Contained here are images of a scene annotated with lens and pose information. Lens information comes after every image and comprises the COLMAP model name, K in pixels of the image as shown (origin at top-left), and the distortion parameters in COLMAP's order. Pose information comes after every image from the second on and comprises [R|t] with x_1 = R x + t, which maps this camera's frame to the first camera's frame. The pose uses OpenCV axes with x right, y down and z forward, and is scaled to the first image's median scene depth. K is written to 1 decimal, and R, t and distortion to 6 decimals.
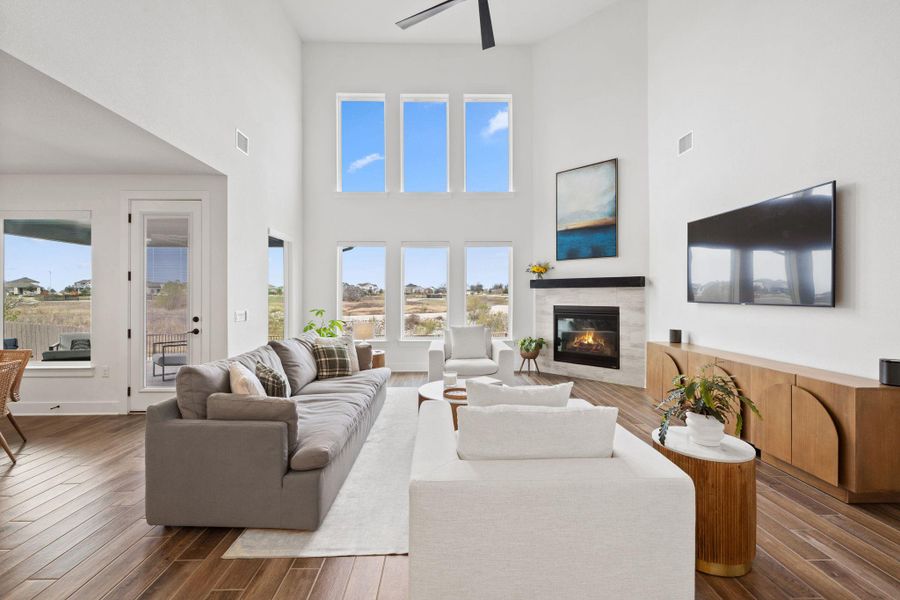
lens RADIAL K [[375.2, 0, 450.1], [0, 375.2, 295.1], [0, 0, 1]] dist [0.000068, 0.000594]
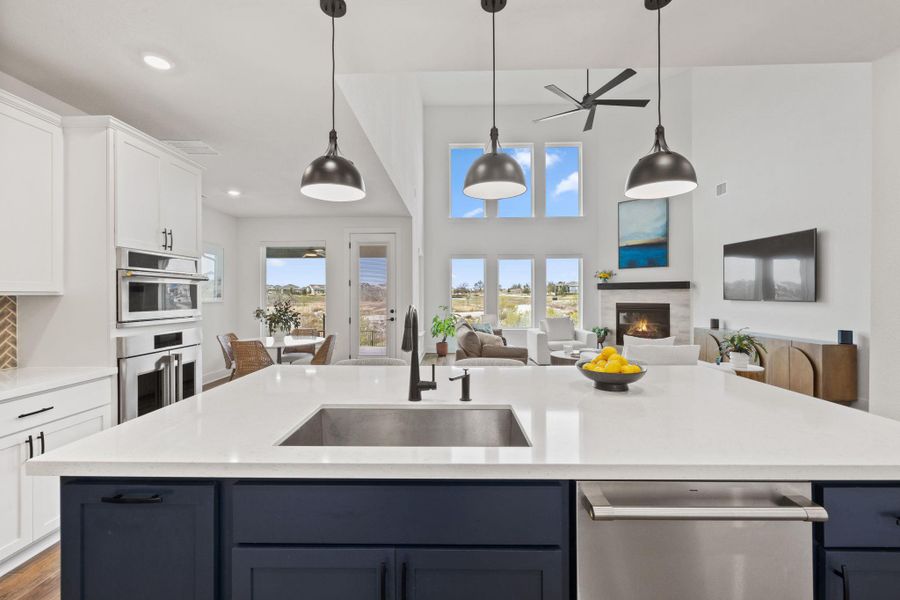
lens RADIAL K [[375.2, 0, 450.1], [0, 375.2, 295.1], [0, 0, 1]] dist [0.000068, 0.000594]
pose [[0.999027, -0.002176, -0.044048, -0.274727], [0.002185, 0.999998, 0.000136, -0.001118], [0.044048, -0.000233, 0.999029, -0.379204]]
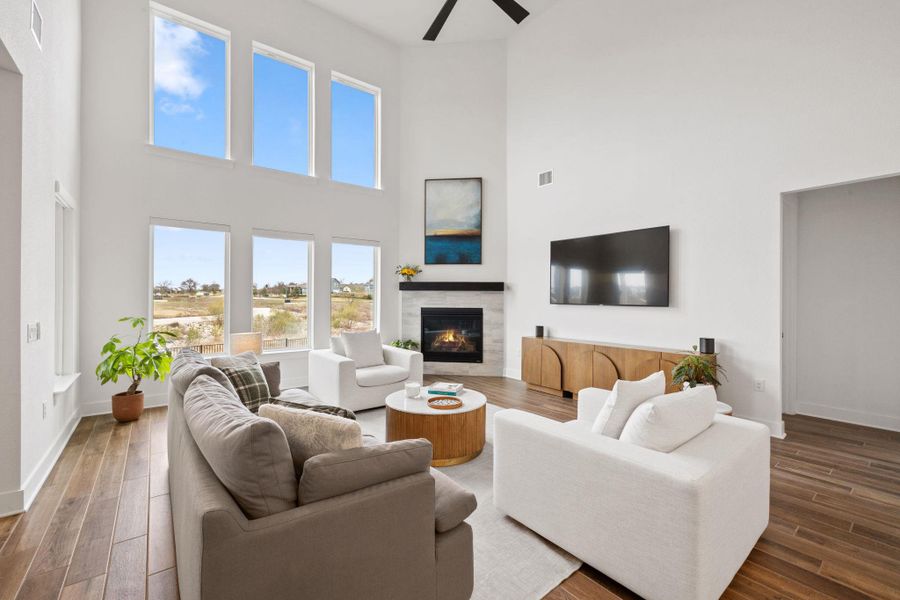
lens RADIAL K [[375.2, 0, 447.5], [0, 375.2, 298.5], [0, 0, 1]] dist [0.000068, 0.000594]
pose [[0.803168, 0.003957, 0.595740, -0.308585], [-0.006453, 0.999977, 0.002058, 0.000229], [-0.595718, -0.005498, 0.803175, 0.141612]]
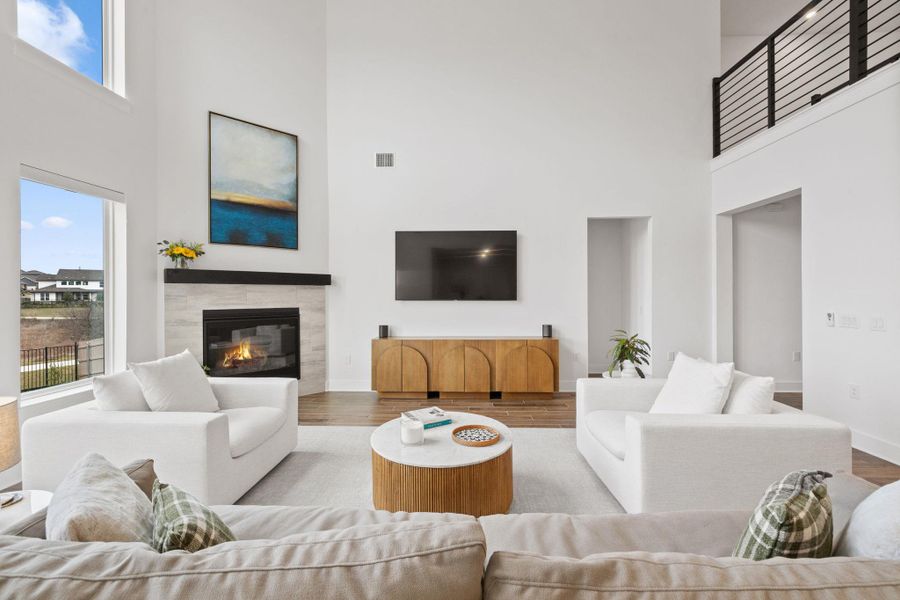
lens RADIAL K [[375.2, 0, 450.7], [0, 375.2, 293.1], [0, 0, 1]] dist [0.000068, 0.000594]
pose [[0.058124, 0.003970, 0.998301, -0.389323], [0.002653, 0.999988, -0.004131, 0.001872], [-0.998306, 0.002888, 0.058113, 0.582928]]
